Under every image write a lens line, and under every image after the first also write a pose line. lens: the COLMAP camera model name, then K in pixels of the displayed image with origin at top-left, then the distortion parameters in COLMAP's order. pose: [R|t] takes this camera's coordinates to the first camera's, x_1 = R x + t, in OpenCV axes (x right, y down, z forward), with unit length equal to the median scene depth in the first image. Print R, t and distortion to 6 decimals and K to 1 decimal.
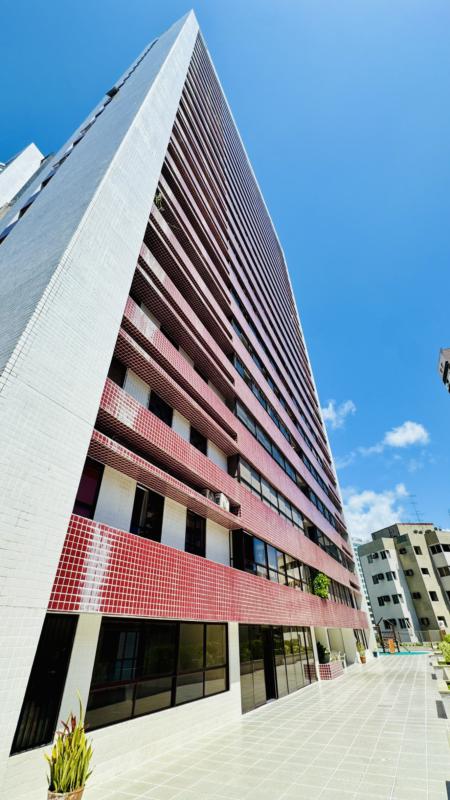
lens RADIAL K [[320.6, 0, 225.0], [0, 320.6, 400.0], [0, 0, 1]] dist [0.001527, 0.000142]
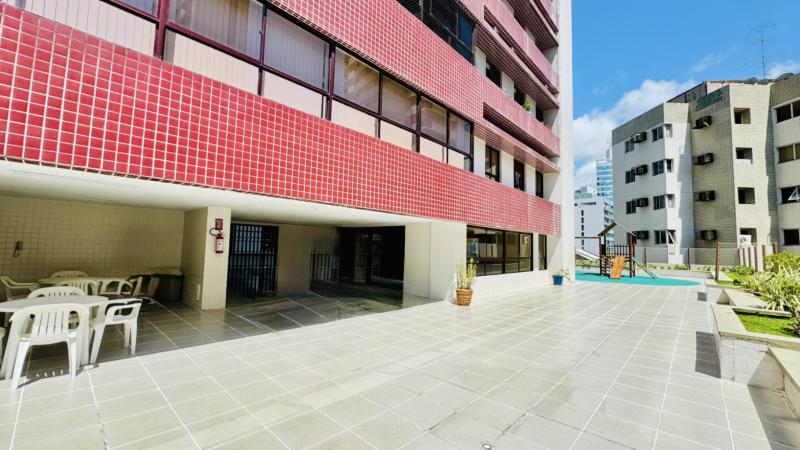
lens RADIAL K [[320.6, 0, 409.4], [0, 320.6, 220.7], [0, 0, 1]] dist [0.001527, 0.000142]
pose [[0.965650, 0.025140, -0.258629, 0.250326], [0.114243, 0.852879, 0.509457, 0.306640], [0.233387, -0.521503, 0.820710, 0.410116]]
